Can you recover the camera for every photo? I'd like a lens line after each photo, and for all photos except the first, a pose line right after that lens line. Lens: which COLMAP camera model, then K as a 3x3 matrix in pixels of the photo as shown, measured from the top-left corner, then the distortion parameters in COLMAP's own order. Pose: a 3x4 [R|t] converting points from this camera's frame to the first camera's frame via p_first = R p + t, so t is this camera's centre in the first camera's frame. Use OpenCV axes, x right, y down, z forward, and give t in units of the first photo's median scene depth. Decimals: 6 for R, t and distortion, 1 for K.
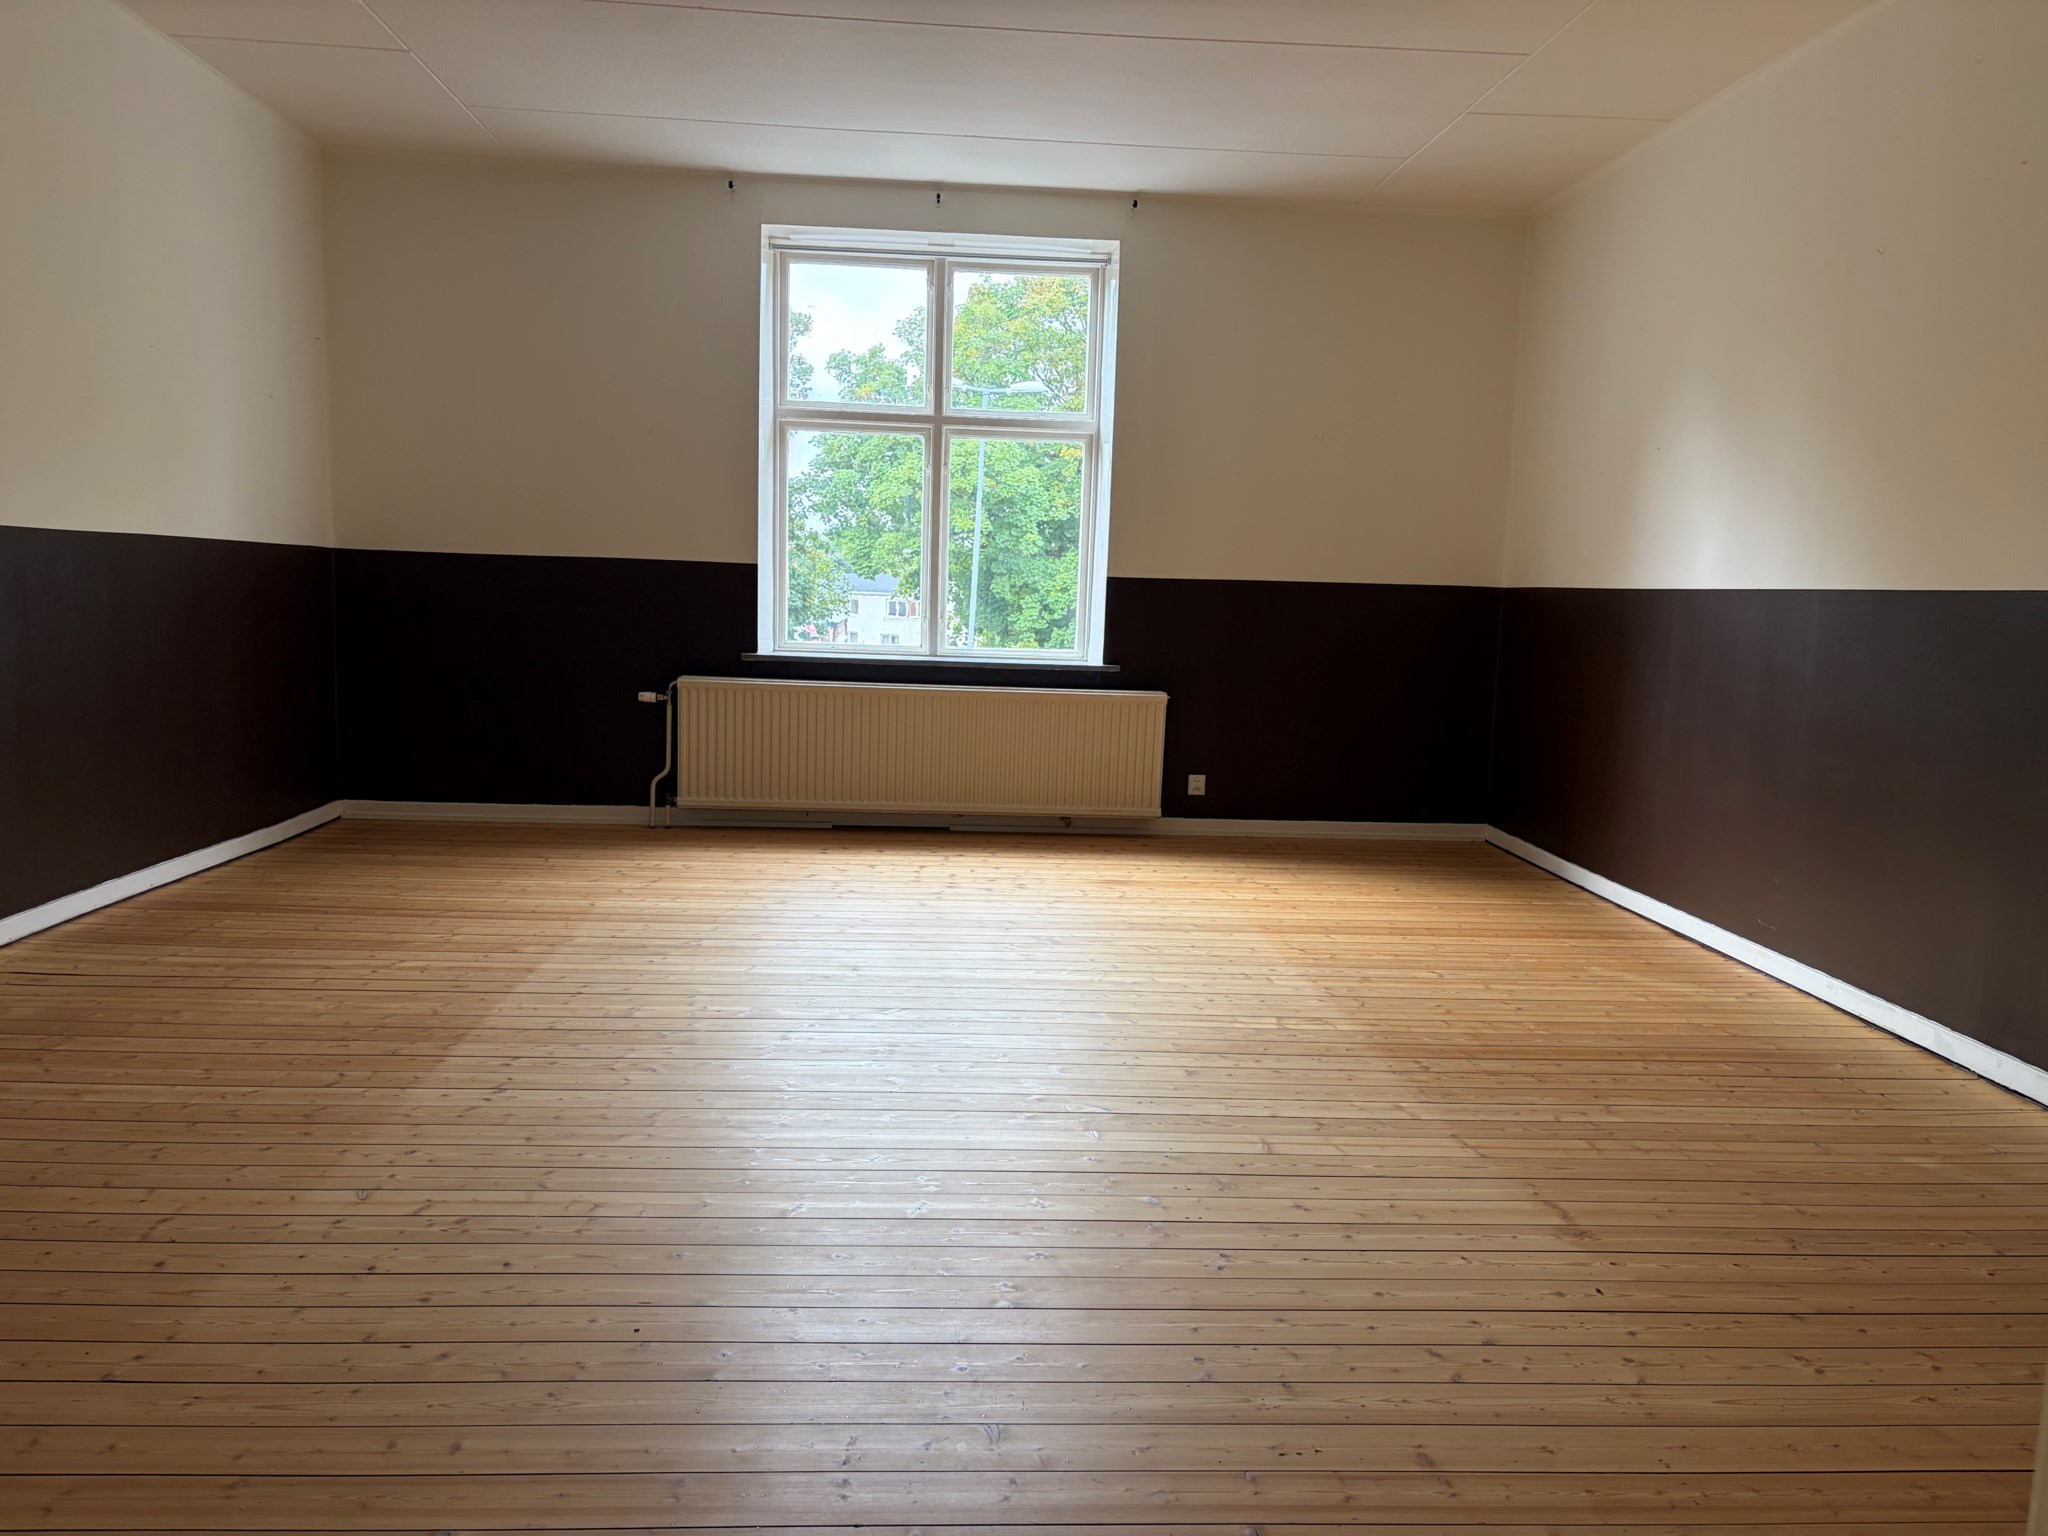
lens RADIAL K [[1553.7, 0, 1024.0], [0, 1553.7, 768.0], [0, 0, 1]] dist [0.065301, -0.085863]
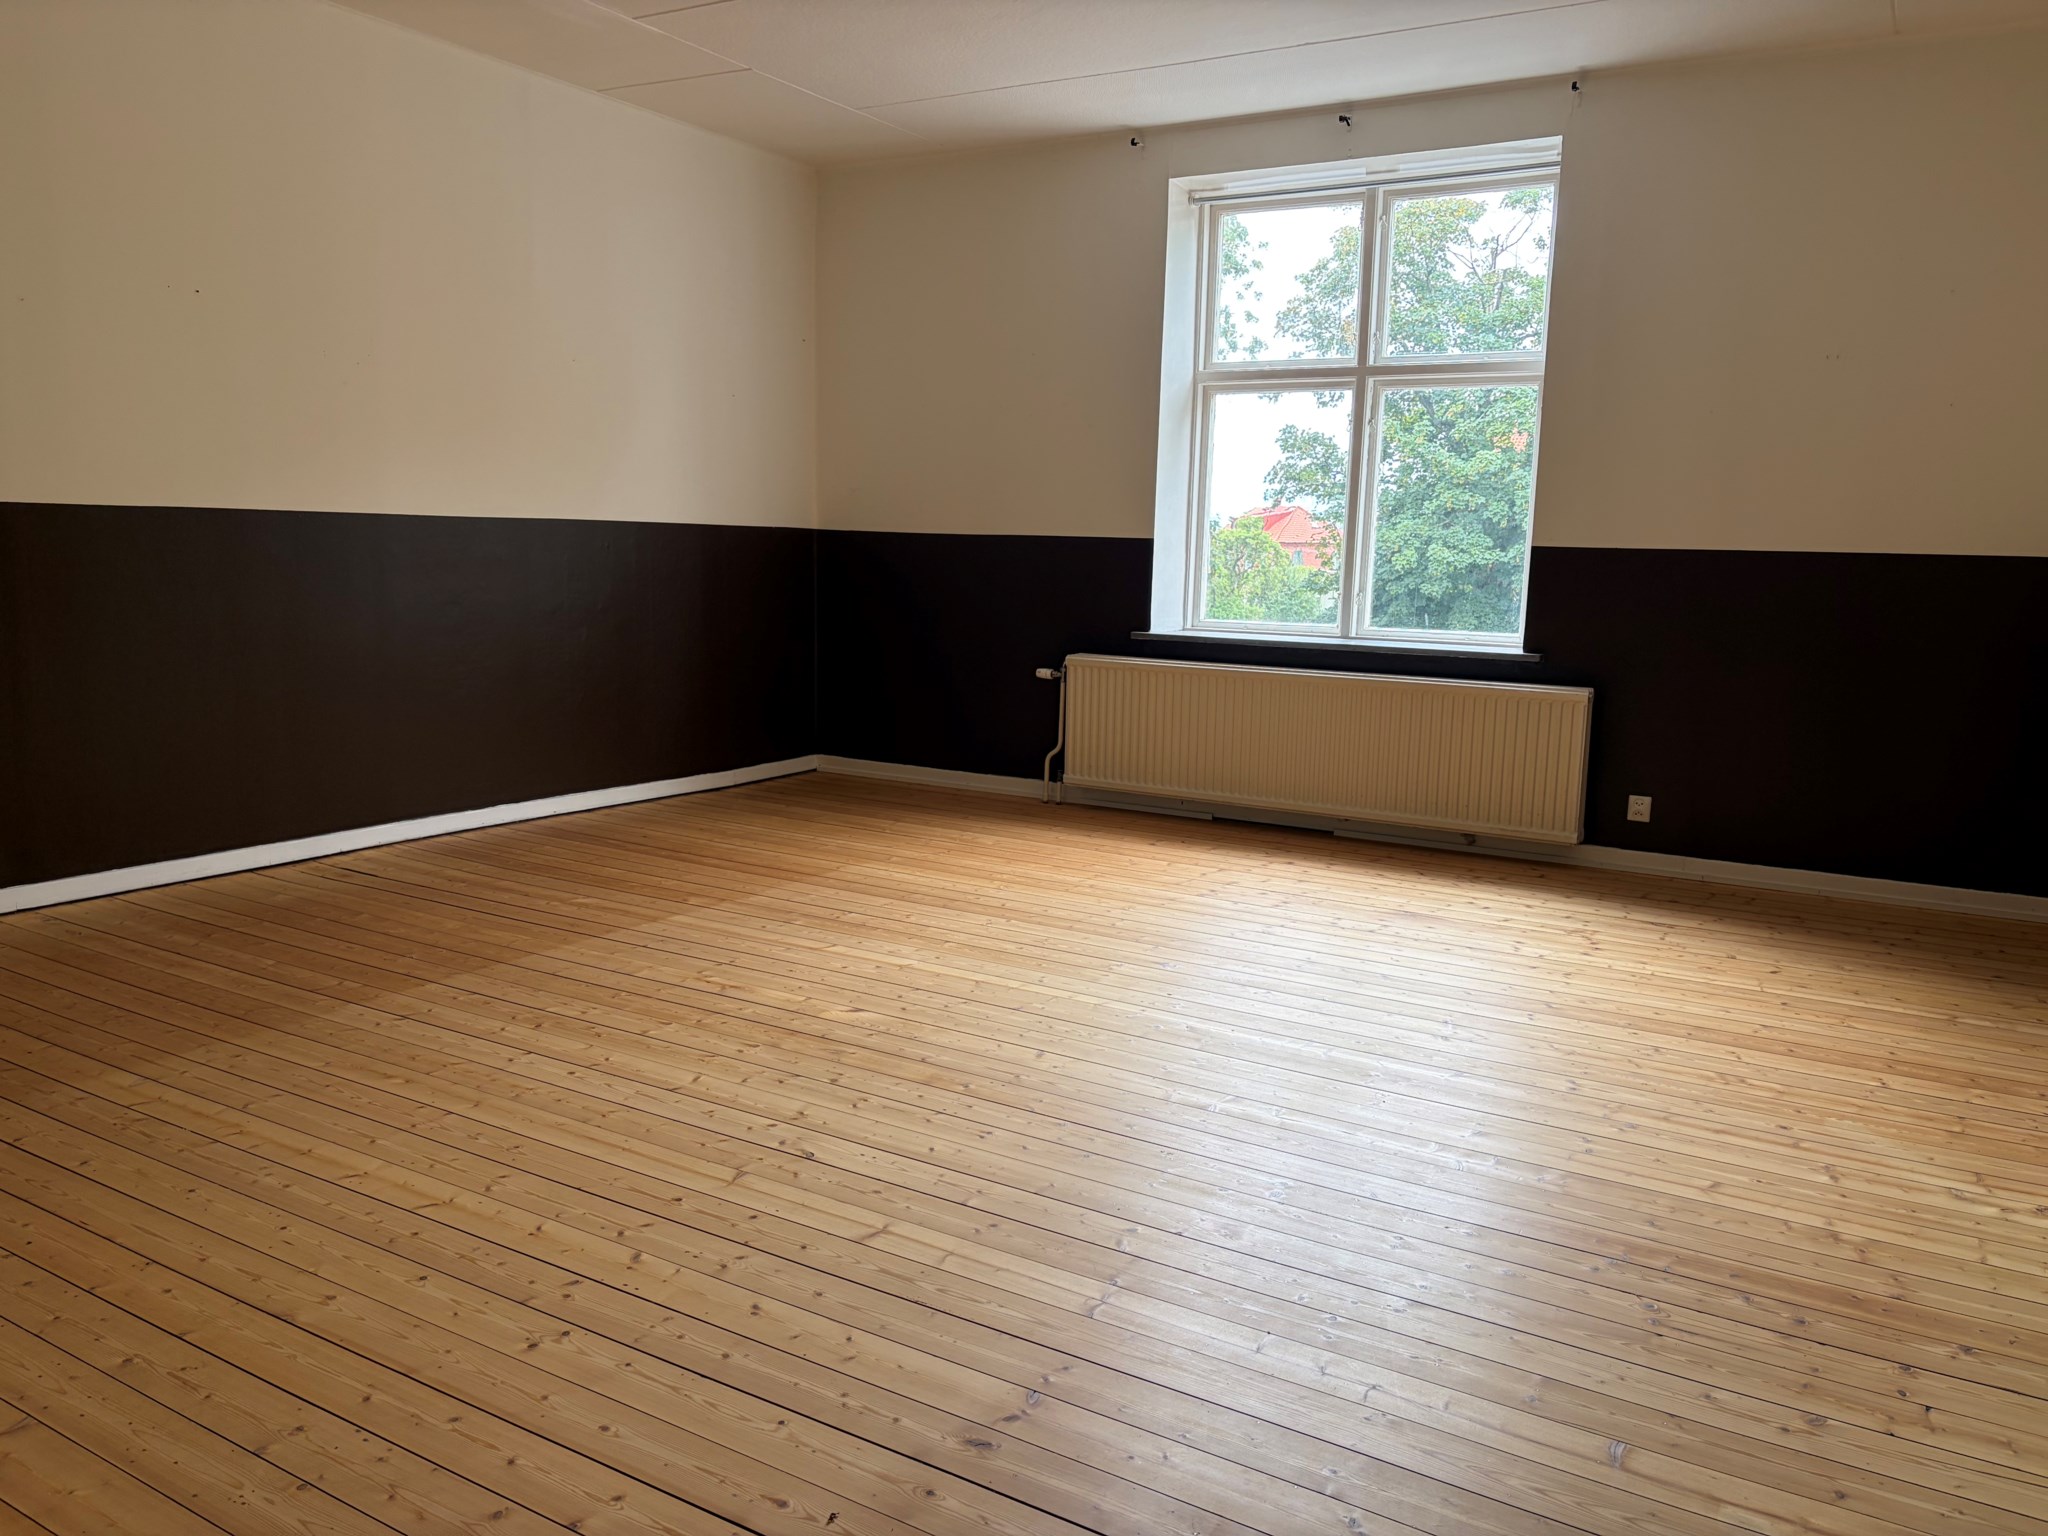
lens RADIAL K [[1553.7, 0, 1024.0], [0, 1553.7, 768.0], [0, 0, 1]] dist [0.065301, -0.085863]
pose [[0.817719, 0.072137, -0.571080, 0.316622], [-0.063120, 0.997371, 0.035603, -0.018903], [0.572146, 0.006933, 0.820122, 0.167848]]
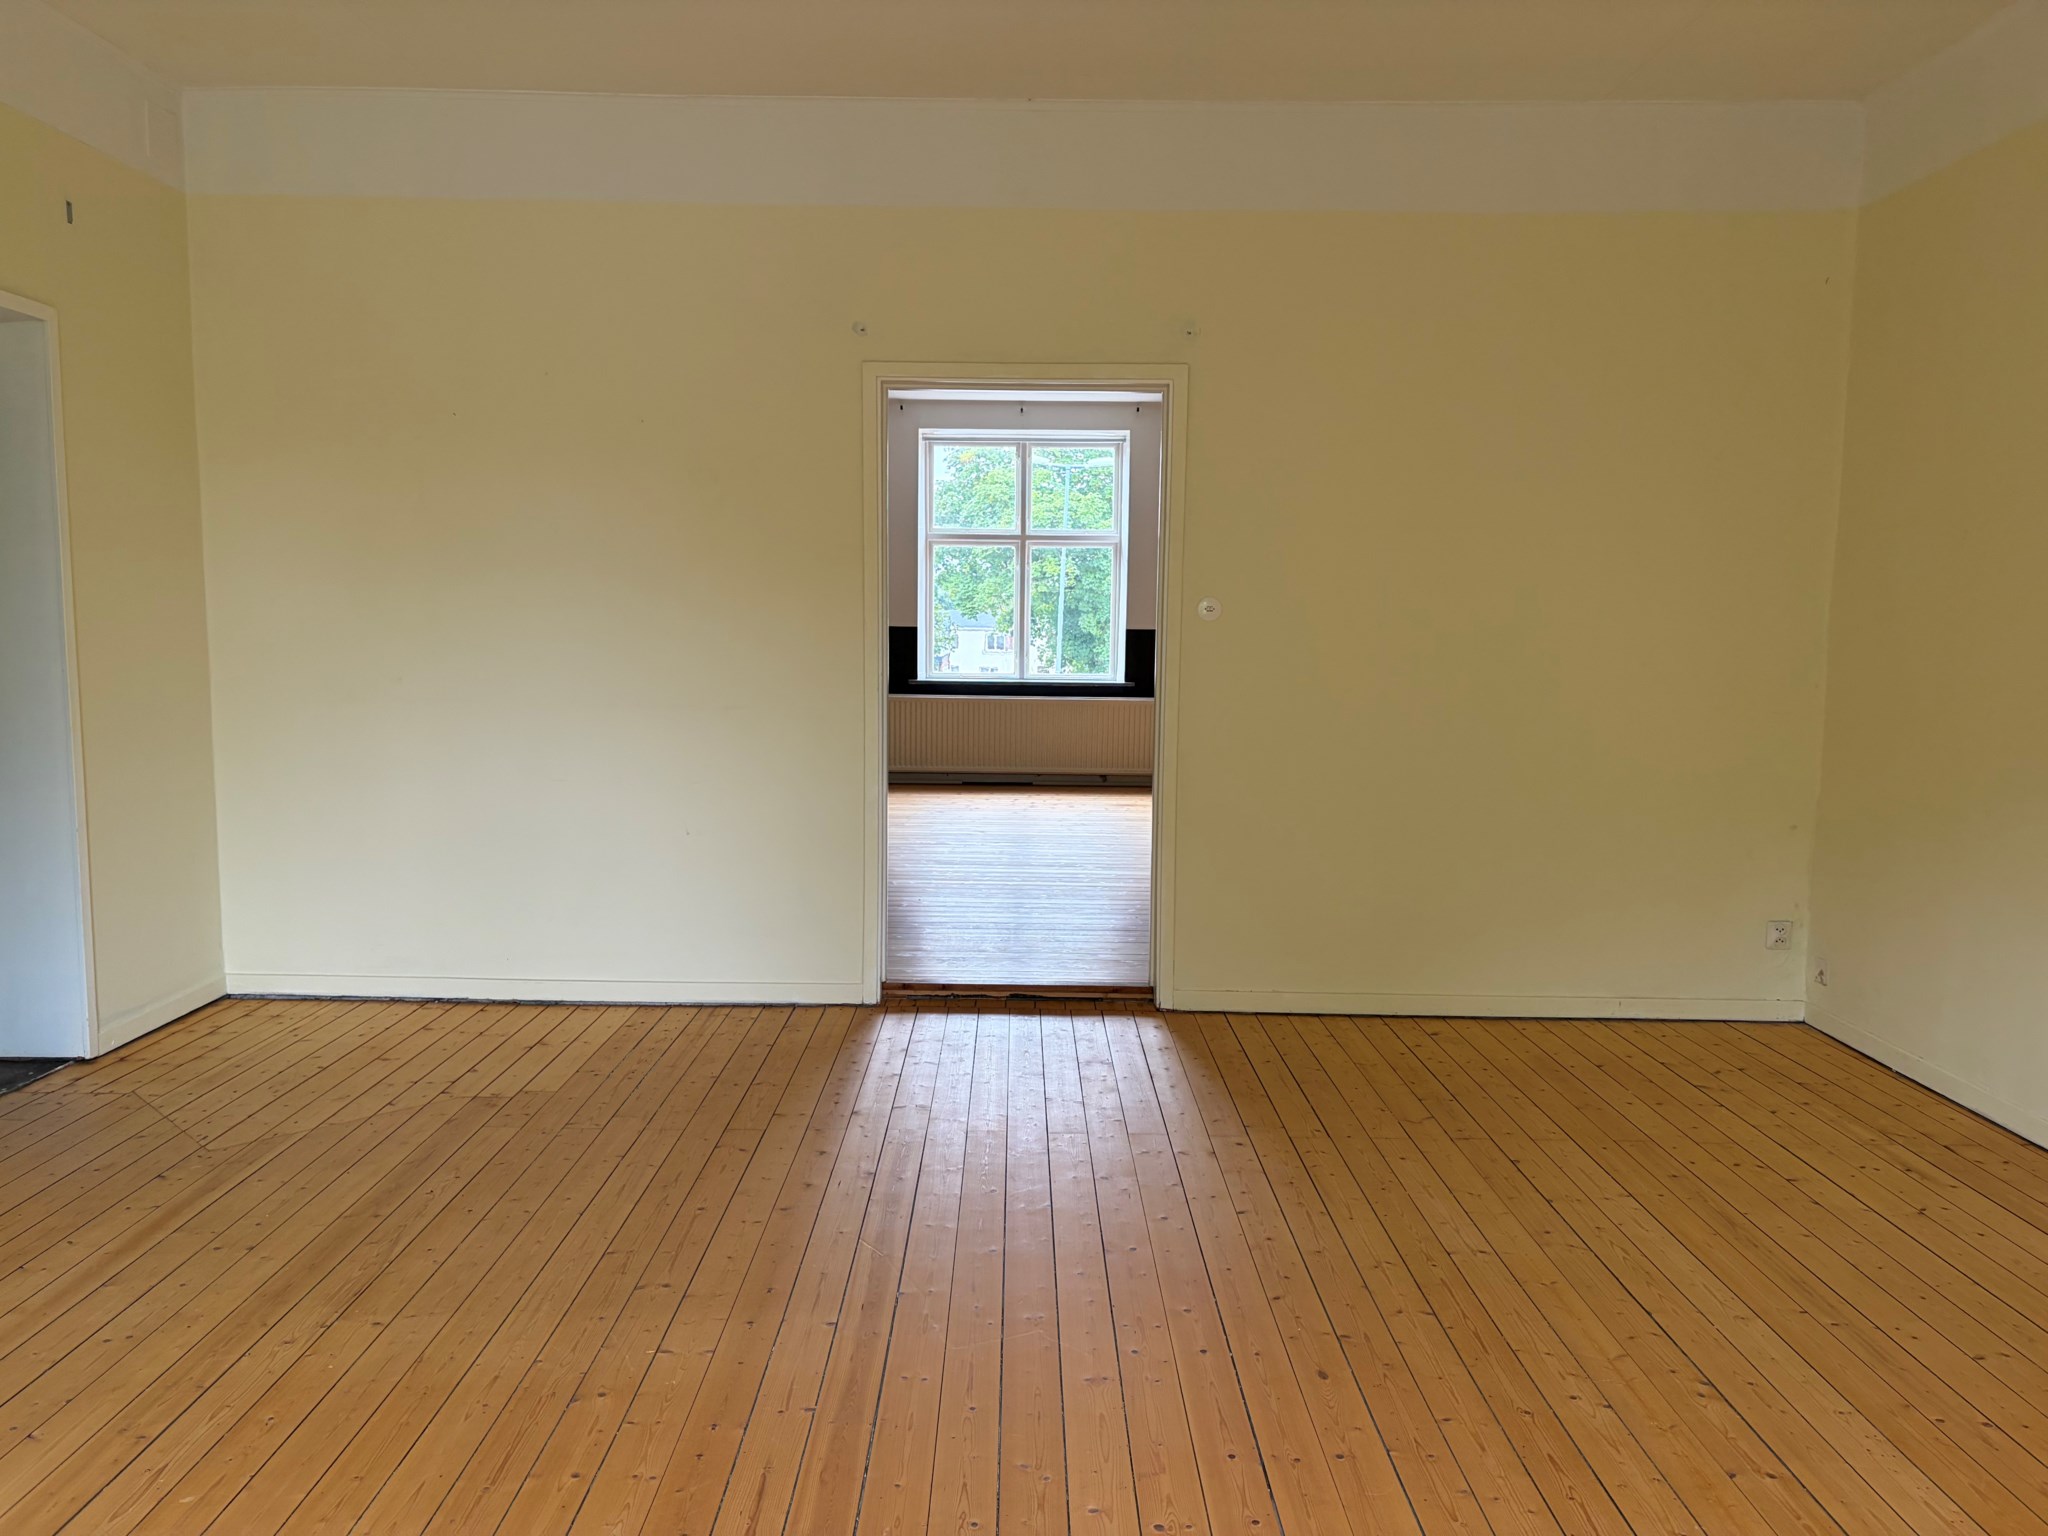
lens RADIAL K [[1553.7, 0, 1024.0], [0, 1553.7, 768.0], [0, 0, 1]] dist [0.065301, -0.085863]
pose [[0.997872, -0.013401, -0.063816, 0.049140], [0.012179, 0.999736, -0.019507, 0.055703], [0.064061, 0.018688, 0.997771, -0.661392]]
